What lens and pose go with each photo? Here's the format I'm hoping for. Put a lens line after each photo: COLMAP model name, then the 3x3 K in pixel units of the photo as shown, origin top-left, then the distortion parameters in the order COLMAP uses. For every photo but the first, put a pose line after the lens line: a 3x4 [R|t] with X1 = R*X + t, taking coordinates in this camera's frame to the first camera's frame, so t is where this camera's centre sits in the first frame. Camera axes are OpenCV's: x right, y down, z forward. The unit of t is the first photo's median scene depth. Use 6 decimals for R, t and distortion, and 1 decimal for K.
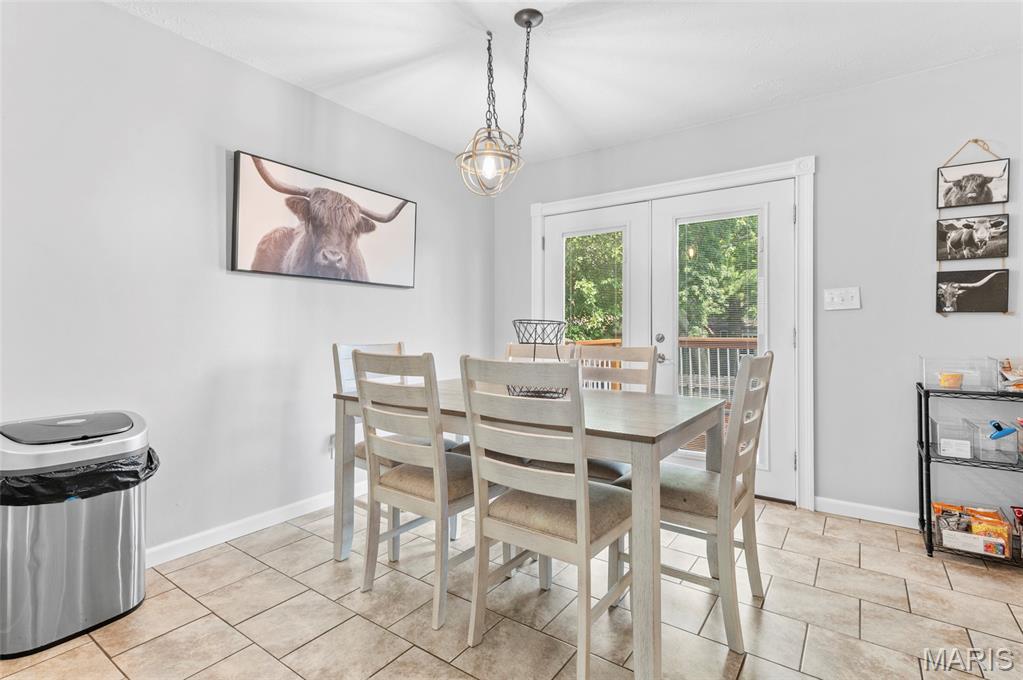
lens RADIAL K [[492.8, 0, 509.7], [0, 492.8, 325.3], [0, 0, 1]] dist [0.016969, -0.000144]
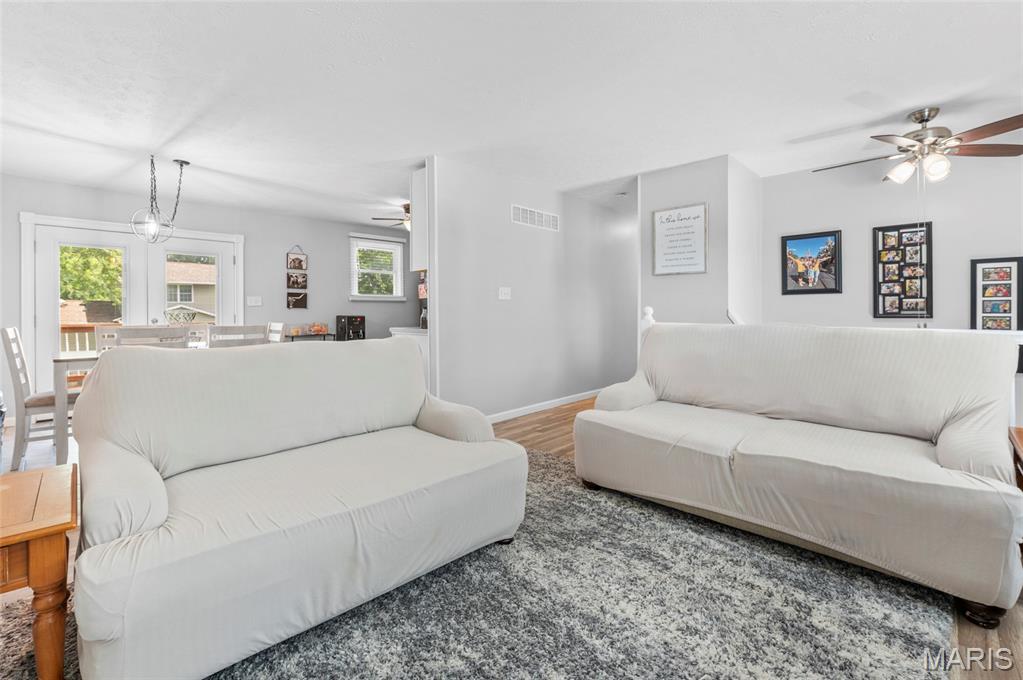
lens RADIAL K [[438.4, 0, 508.8], [0, 438.4, 312.7], [0, 0, 1]] dist [0.000393, -0.000017]
pose [[0.139985, -0.001420, 0.990153, -1.265222], [0.001217, 0.999998, 0.001262, -0.001527], [-0.990153, 0.001028, 0.139987, -0.475385]]
